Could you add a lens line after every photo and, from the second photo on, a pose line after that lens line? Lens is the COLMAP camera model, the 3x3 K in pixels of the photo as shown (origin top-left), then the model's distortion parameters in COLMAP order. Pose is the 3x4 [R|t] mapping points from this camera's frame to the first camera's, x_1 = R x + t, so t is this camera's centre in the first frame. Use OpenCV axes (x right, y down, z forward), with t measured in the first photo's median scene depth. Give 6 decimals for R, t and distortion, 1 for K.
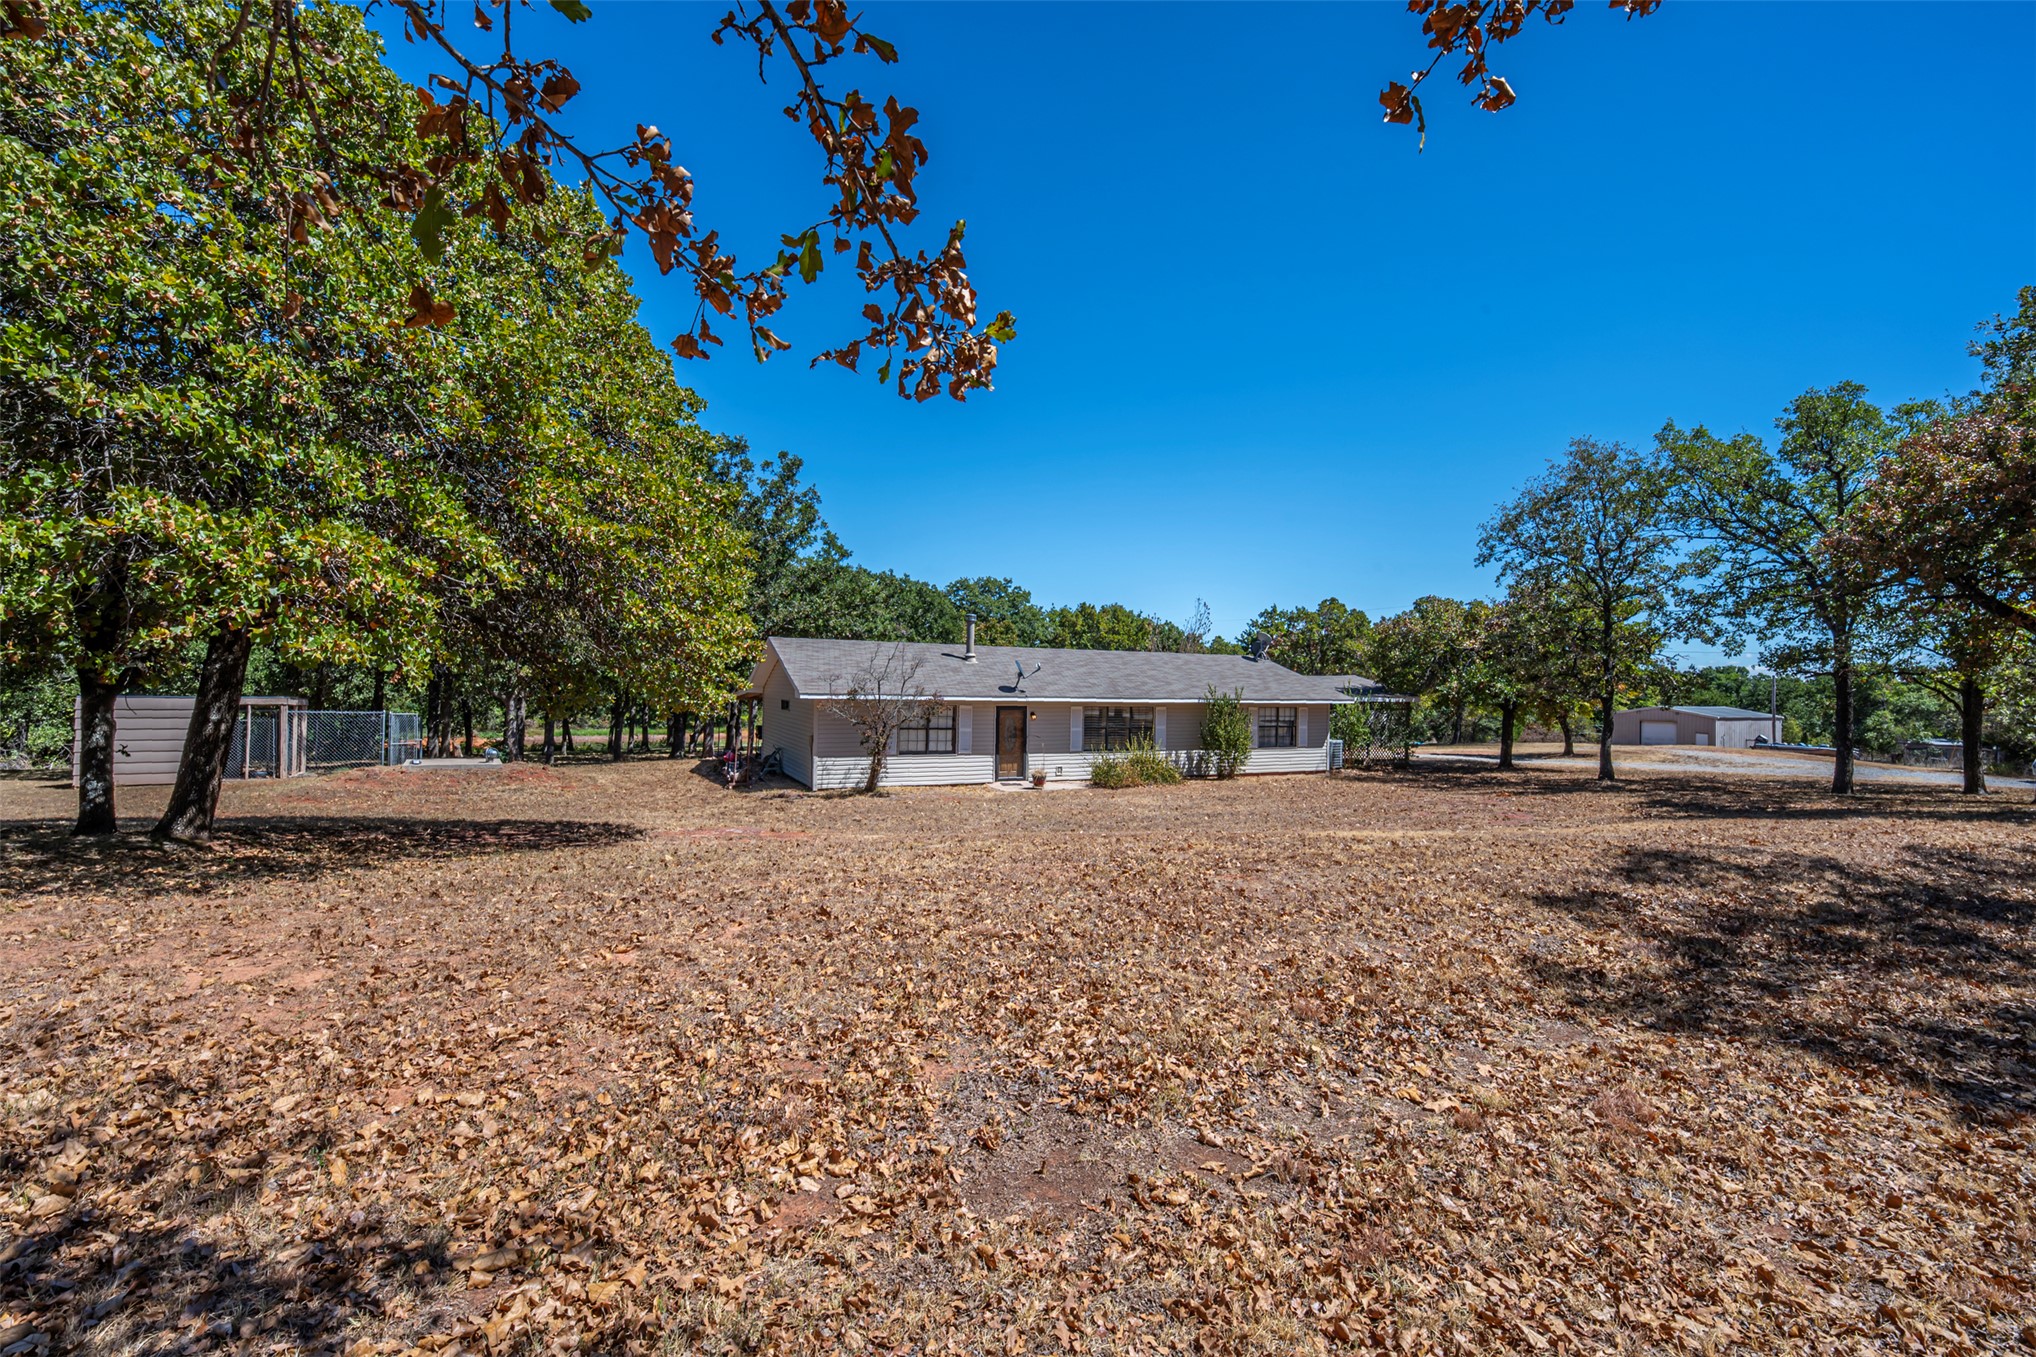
lens RADIAL K [[846.6, 0, 1006.4], [0, 846.6, 686.5], [0, 0, 1]] dist [-0.018768, 0.002694]
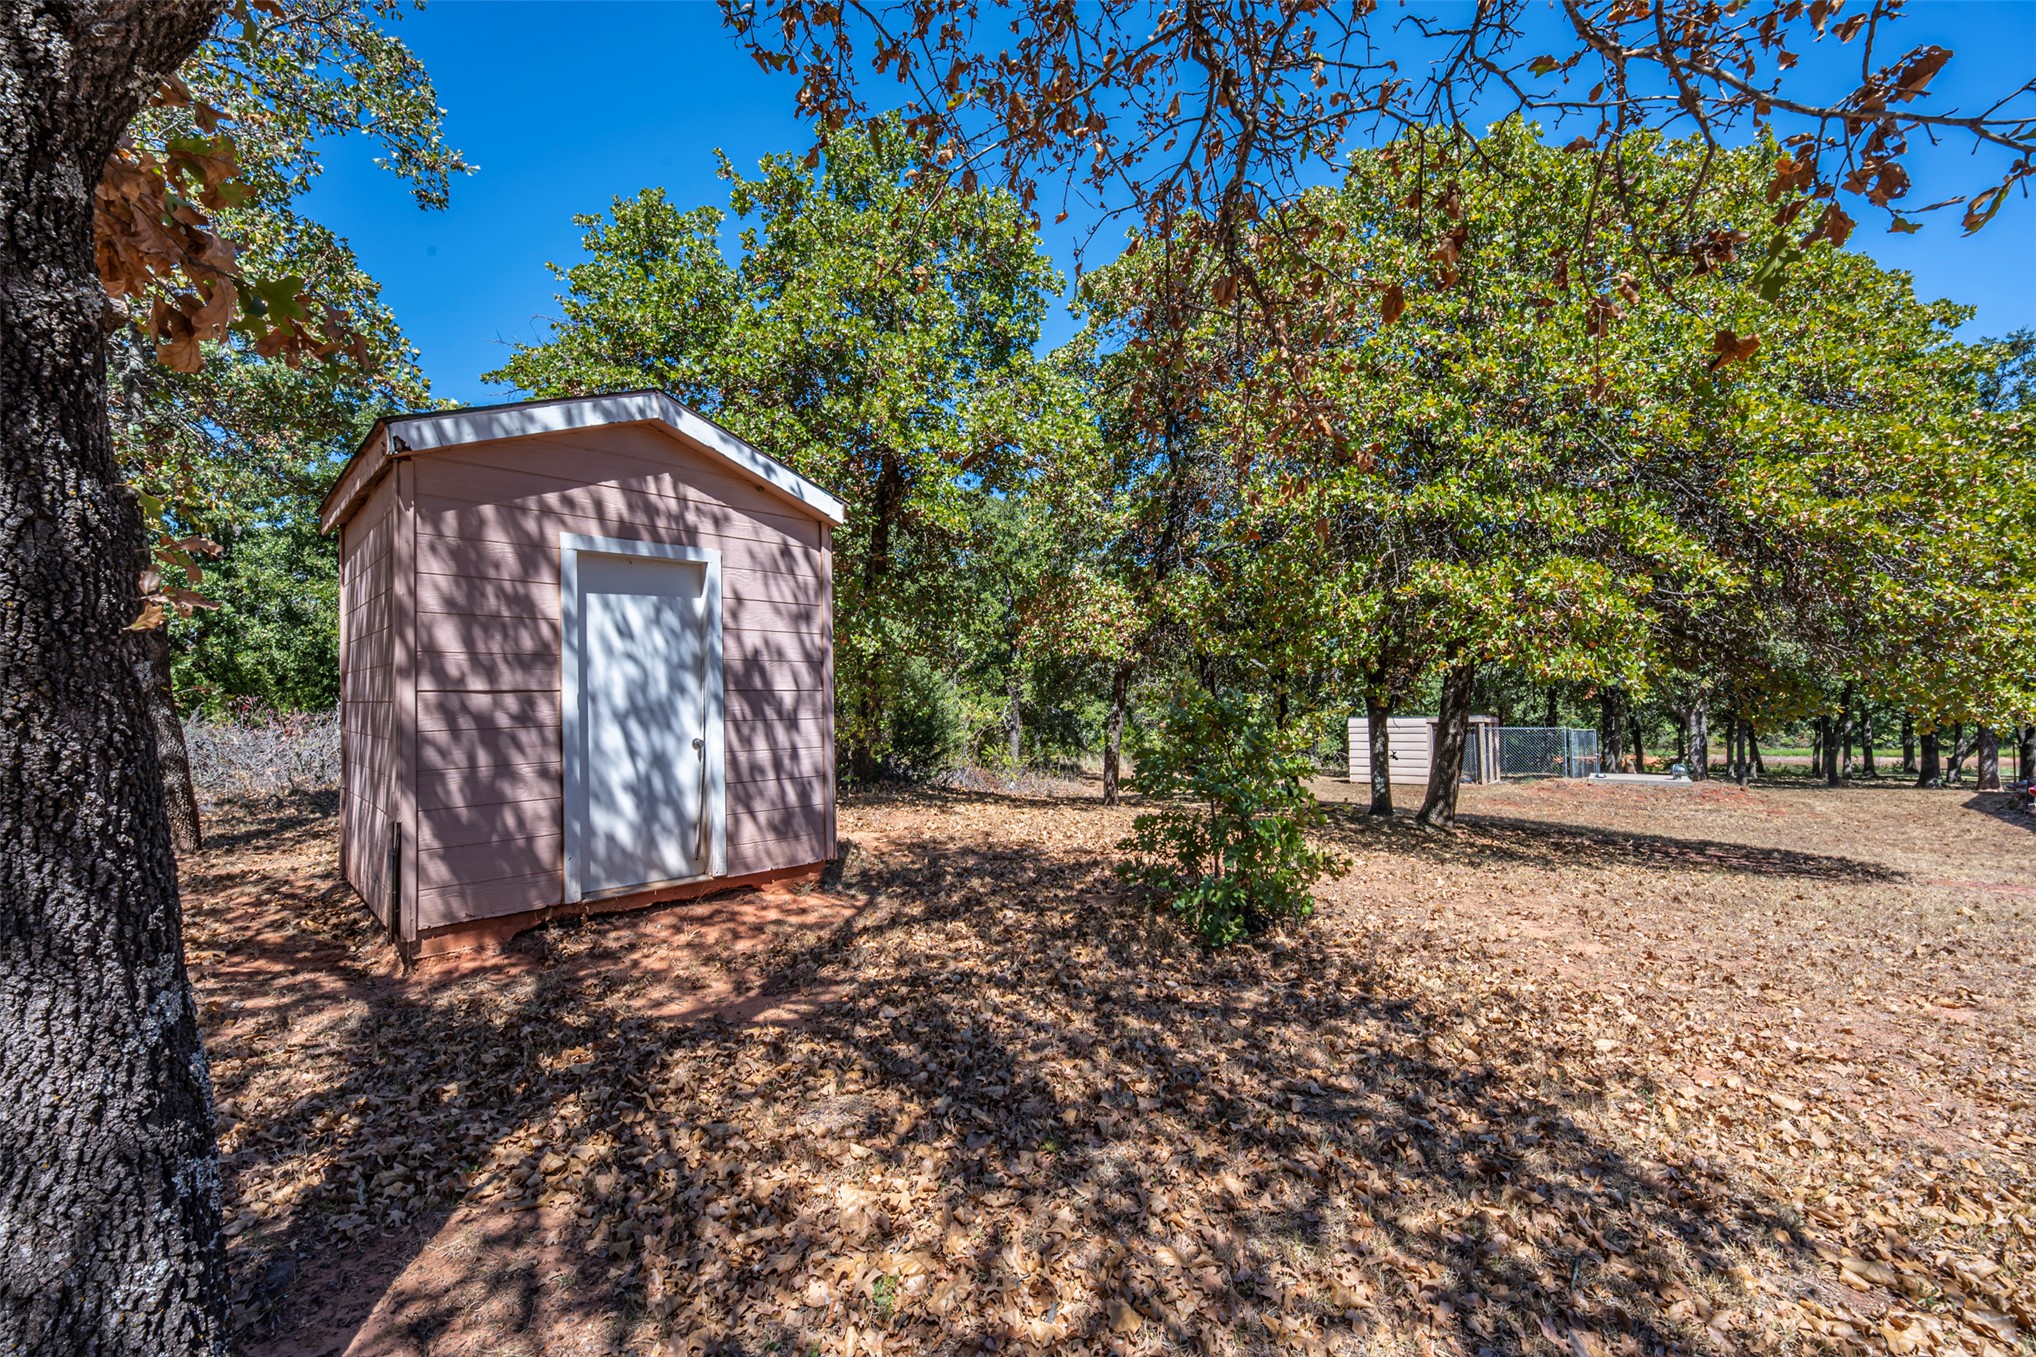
lens RADIAL K [[846.6, 0, 1006.4], [0, 846.6, 686.5], [0, 0, 1]] dist [-0.018768, 0.002694]
pose [[0.372116, -0.053603, -0.926637, -0.019301], [0.031380, 0.998487, -0.045158, 0.006352], [0.927656, -0.012273, 0.373235, -0.103668]]
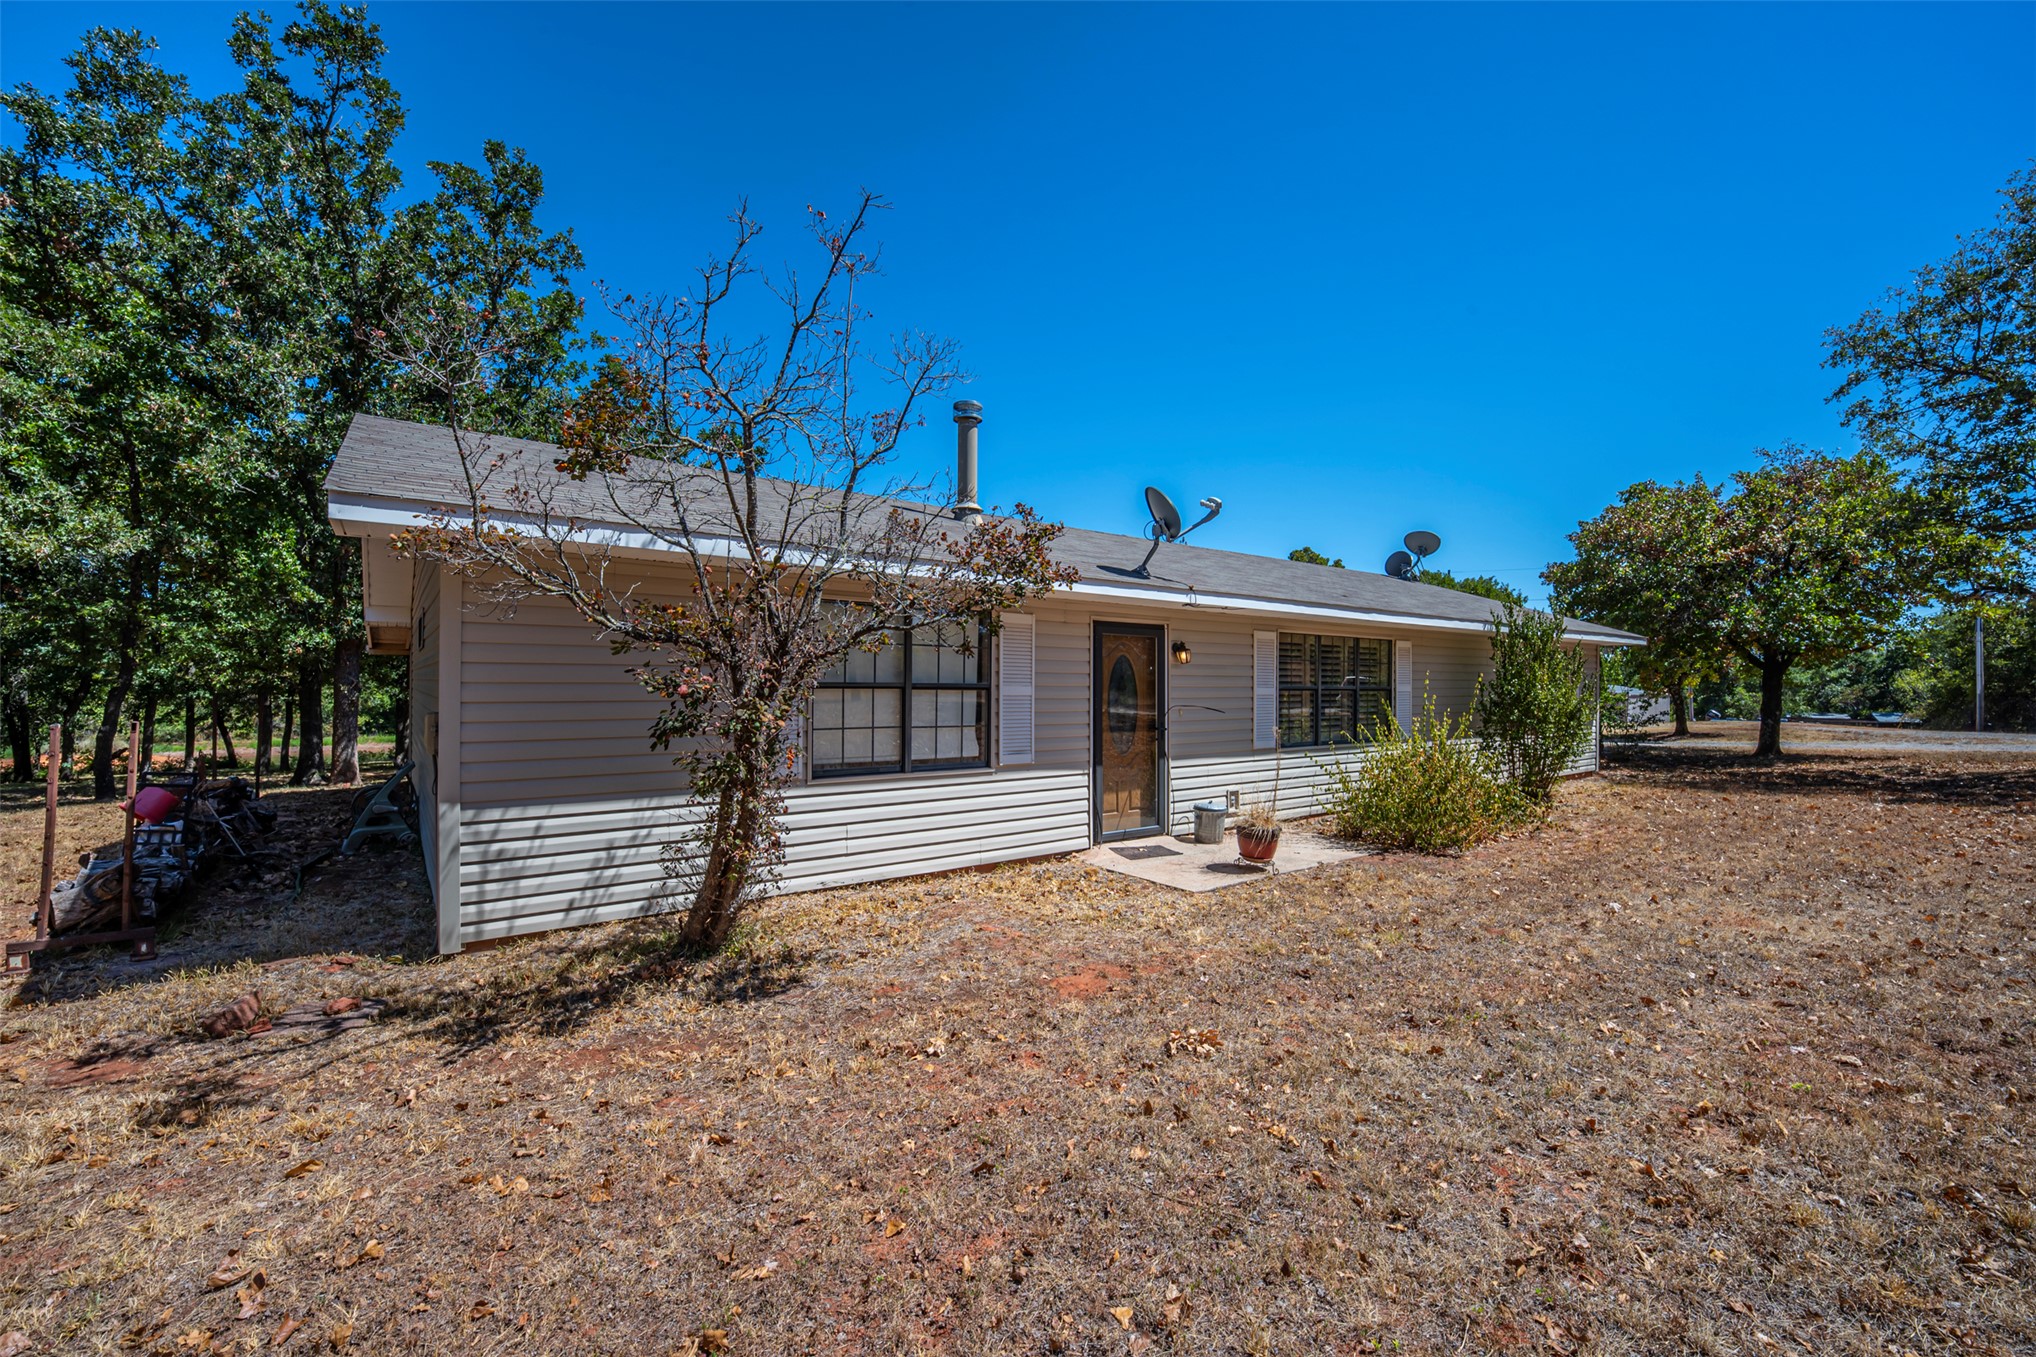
lens RADIAL K [[846.6, 0, 1006.4], [0, 846.6, 686.5], [0, 0, 1]] dist [-0.018768, 0.002694]
pose [[0.980584, -0.019308, 0.195144, -0.122597], [0.020529, 0.999780, -0.004236, 0.055488], [-0.195020, 0.008159, 0.980765, 0.749500]]
